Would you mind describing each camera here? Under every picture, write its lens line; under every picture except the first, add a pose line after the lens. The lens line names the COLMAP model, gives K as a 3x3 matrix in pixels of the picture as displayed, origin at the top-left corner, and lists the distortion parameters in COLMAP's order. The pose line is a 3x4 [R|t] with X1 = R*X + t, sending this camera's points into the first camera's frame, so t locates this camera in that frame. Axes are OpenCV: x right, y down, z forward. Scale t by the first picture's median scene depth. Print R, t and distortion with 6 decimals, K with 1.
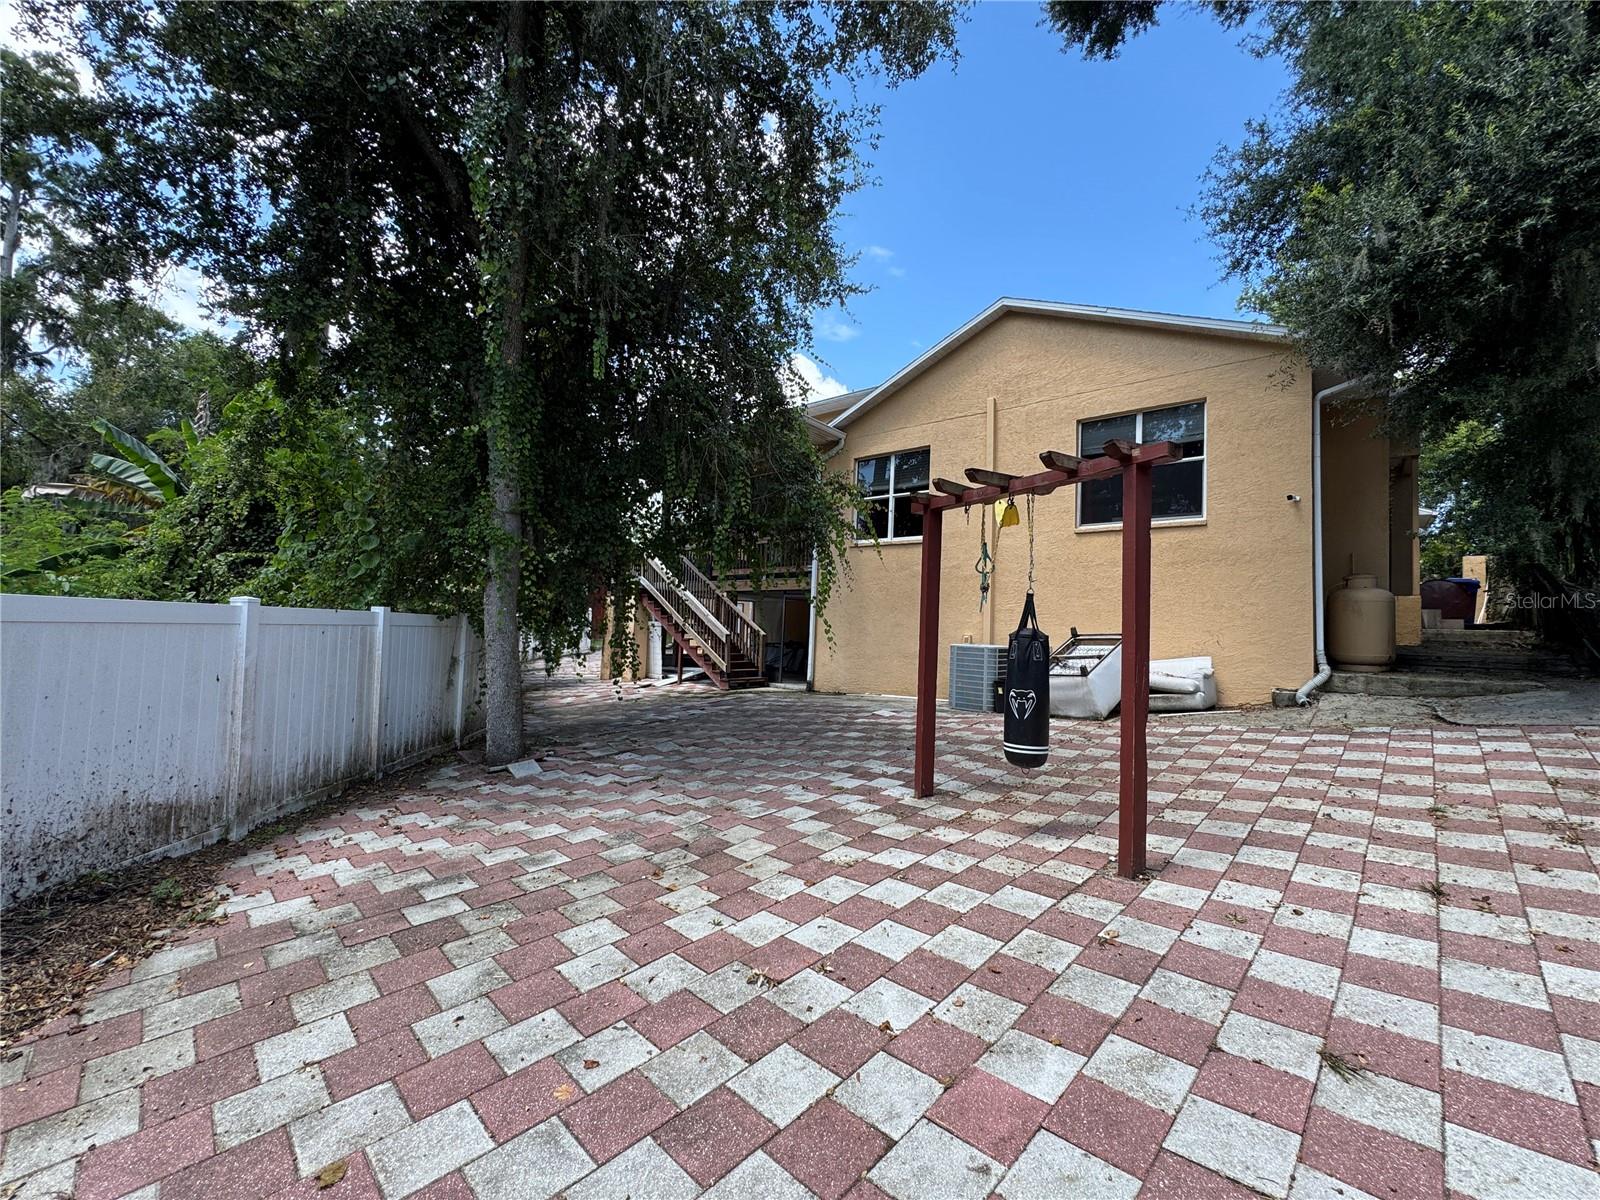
lens RADIAL K [[637.8, 0, 799.5], [0, 637.8, 602.0], [0, 0, 1]] dist [-0.011037, 0.001215]
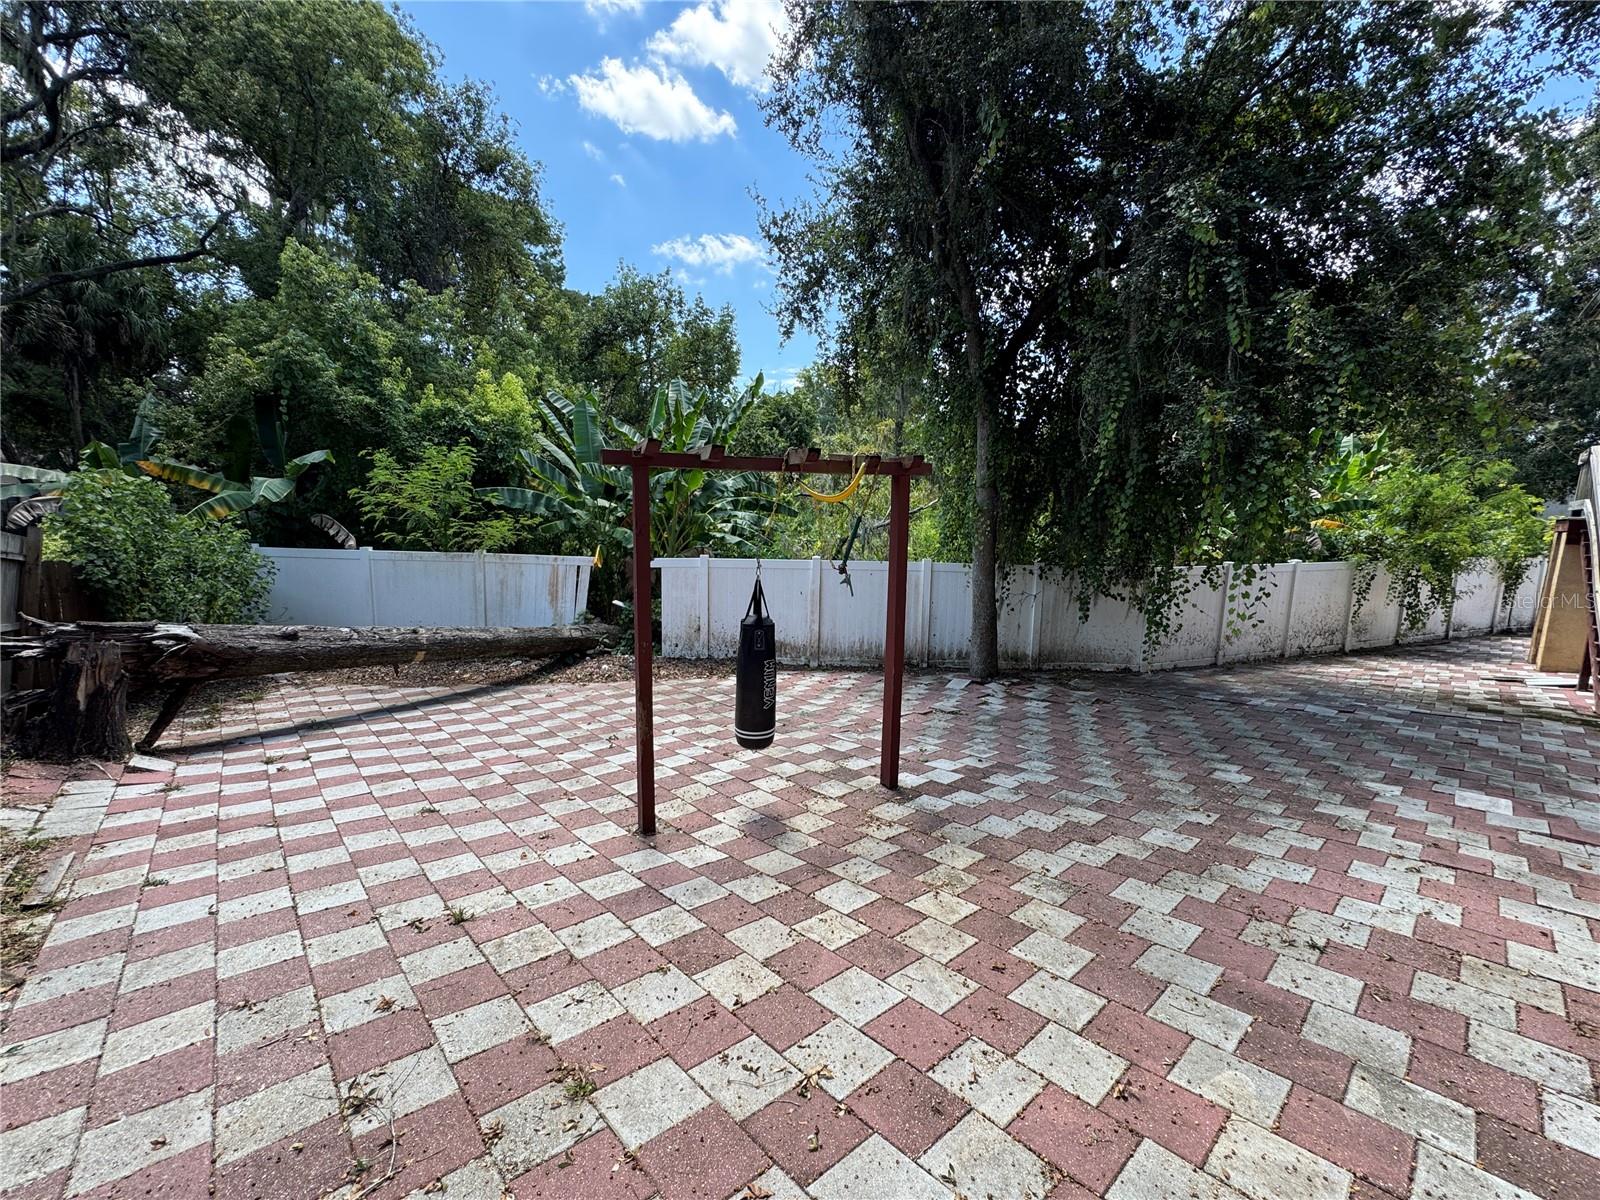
lens RADIAL K [[637.8, 0, 811.5], [0, 637.8, 606.6], [0, 0, 1]] dist [-0.011037, 0.001215]
pose [[-0.038514, 0.111107, -0.993062, 0.909432], [0.020666, 0.993675, 0.110375, -0.055912], [0.999044, -0.016272, -0.040567, 0.757877]]
